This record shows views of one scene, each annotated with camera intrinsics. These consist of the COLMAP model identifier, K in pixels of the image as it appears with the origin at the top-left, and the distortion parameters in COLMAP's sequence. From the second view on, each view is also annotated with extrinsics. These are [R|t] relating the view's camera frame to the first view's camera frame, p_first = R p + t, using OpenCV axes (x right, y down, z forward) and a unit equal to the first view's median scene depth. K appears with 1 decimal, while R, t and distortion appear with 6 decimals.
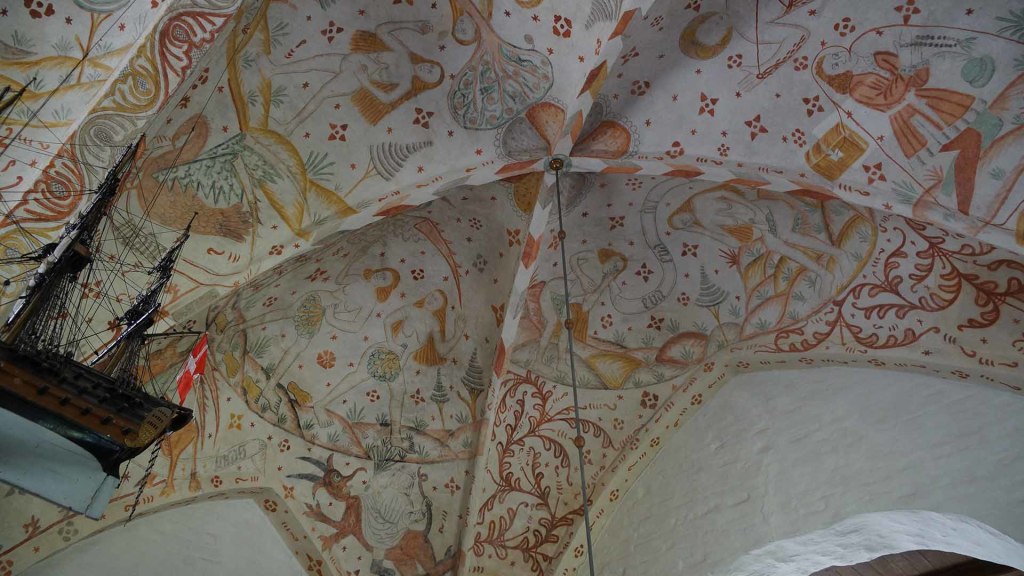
lens RADIAL K [[681.7, 0, 515.0], [0, 681.7, 297.3], [0, 0, 1]] dist [-0.024788, 0.018796]
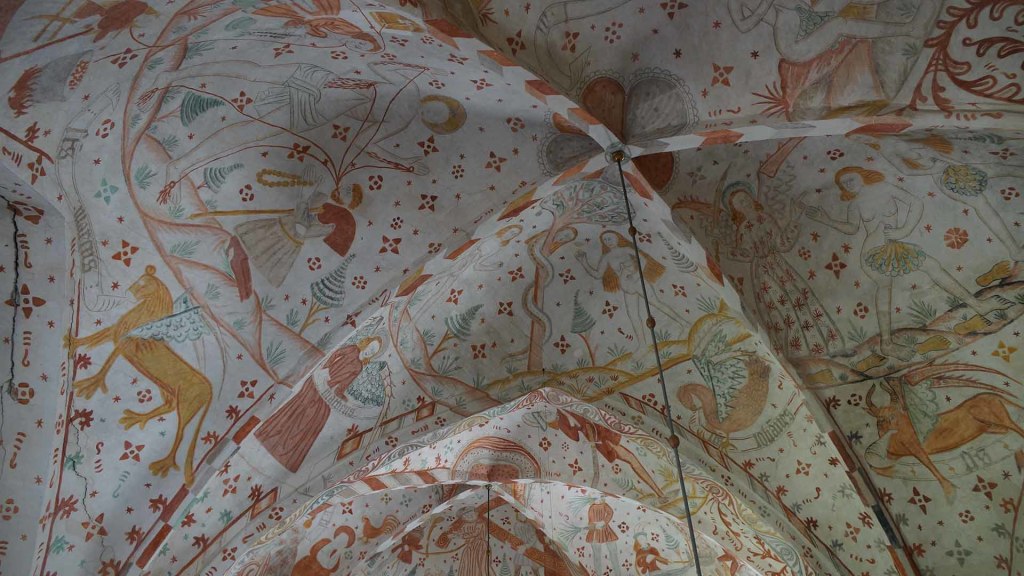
lens RADIAL K [[683.5, 0, 514.2], [0, 683.5, 298.2], [0, 0, 1]] dist [-0.018344, 0.006062]
pose [[-0.614432, -0.514715, -0.597948, 0.567090], [0.570110, 0.234247, -0.787466, 0.487788], [0.545388, -0.824740, 0.149515, 0.521287]]
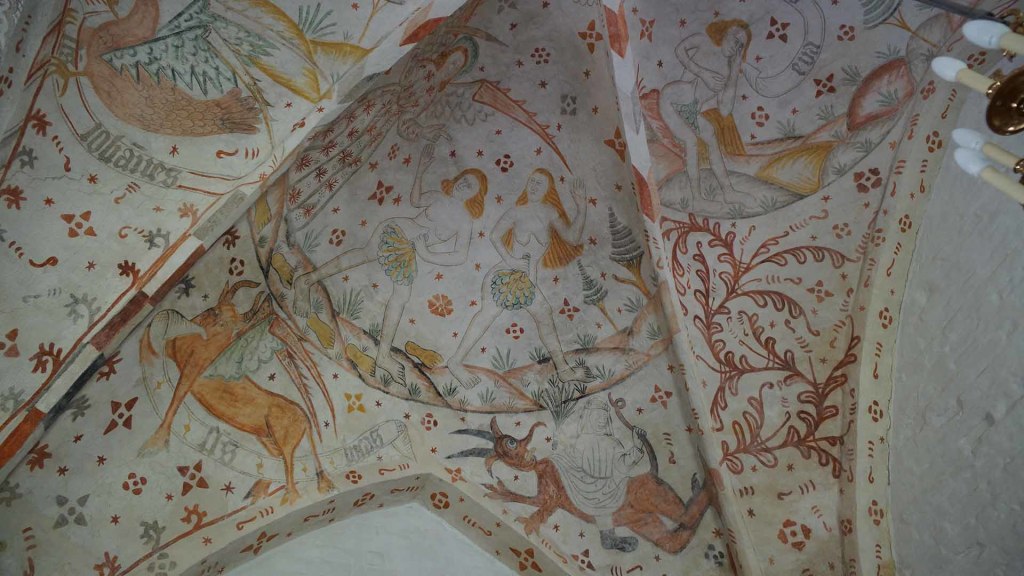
lens RADIAL K [[680.9, 0, 515.8], [0, 680.9, 296.8], [0, 0, 1]] dist [-0.026508, 0.017889]
pose [[0.894911, -0.417573, -0.157378, -0.075963], [0.388364, 0.902495, -0.186213, 0.271470], [0.219791, 0.105524, 0.969823, 0.272333]]
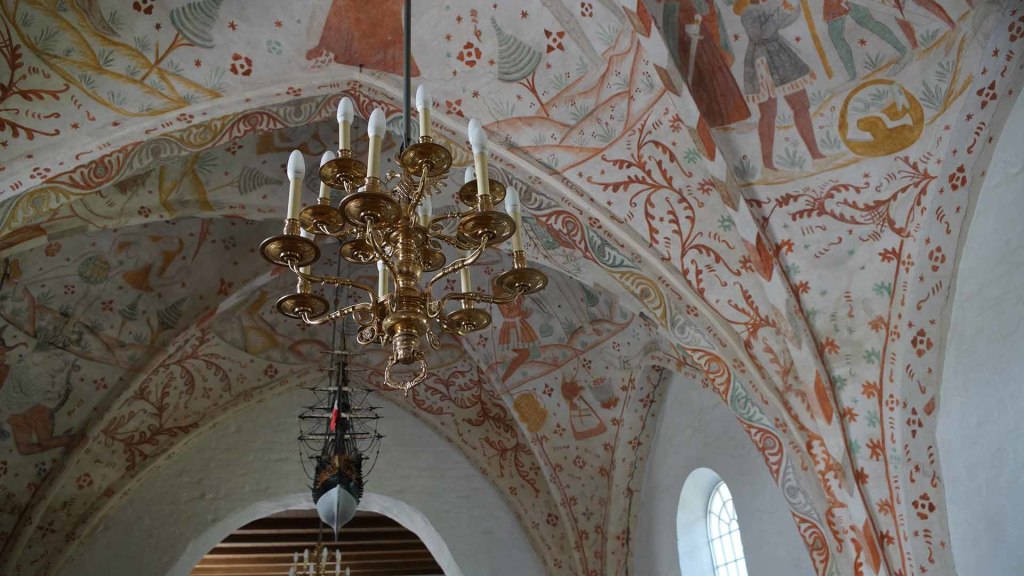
lens RADIAL K [[681.1, 0, 515.4], [0, 681.1, 297.6], [0, 0, 1]] dist [-0.024928, 0.023302]
pose [[0.567555, 0.399348, 0.720002, -0.625752], [-0.526539, 0.848339, -0.055475, -0.175976], [-0.632960, -0.347624, 0.691751, -0.238134]]
